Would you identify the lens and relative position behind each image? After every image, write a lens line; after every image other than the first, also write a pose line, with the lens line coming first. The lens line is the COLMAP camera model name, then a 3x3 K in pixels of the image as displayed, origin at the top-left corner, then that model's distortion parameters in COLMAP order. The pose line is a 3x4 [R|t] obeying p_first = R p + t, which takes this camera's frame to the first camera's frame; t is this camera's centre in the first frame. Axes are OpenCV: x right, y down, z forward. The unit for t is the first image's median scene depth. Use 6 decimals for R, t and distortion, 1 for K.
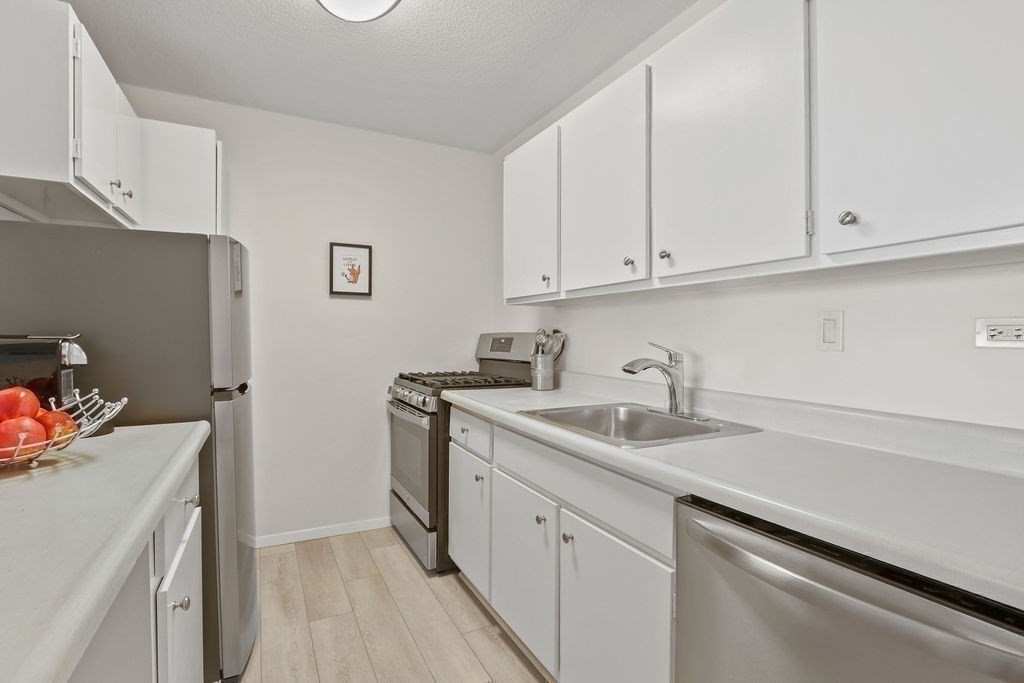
lens RADIAL K [[489.7, 0, 512.4], [0, 489.7, 346.2], [0, 0, 1]] dist [-0.002134, 0.000101]
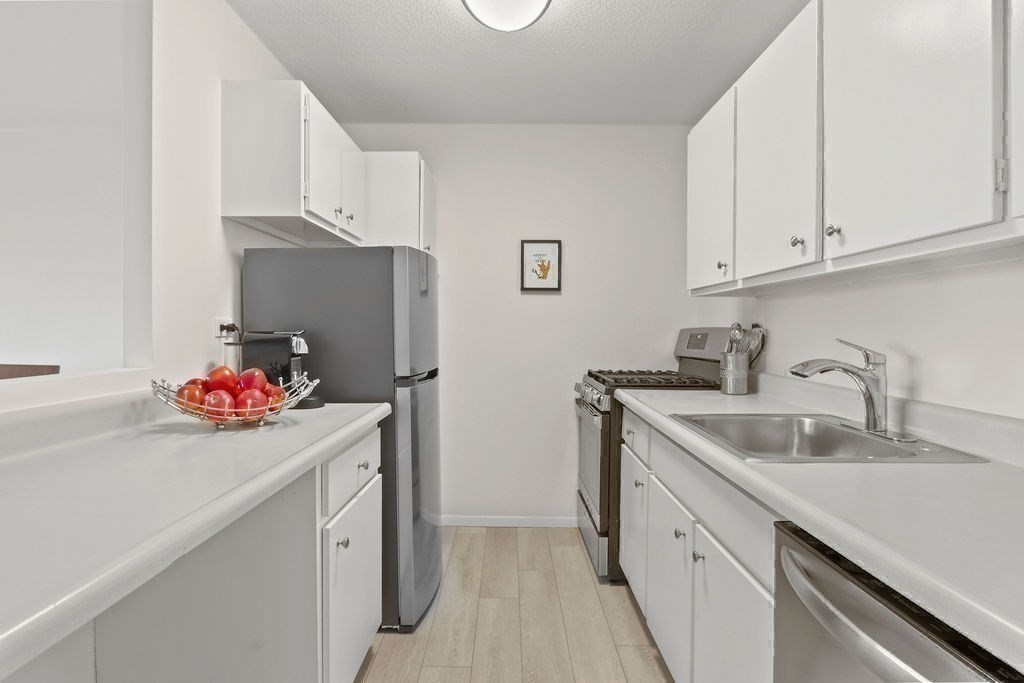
lens RADIAL K [[544.9, 0, 512.0], [0, 544.9, 341.5], [0, 0, 1]] dist [0.002746, 0.000783]
pose [[0.888818, 0.007444, -0.458200, 0.187028], [-0.008184, 0.999966, 0.000371, -0.000108], [0.458187, 0.003420, 0.888849, -0.032136]]
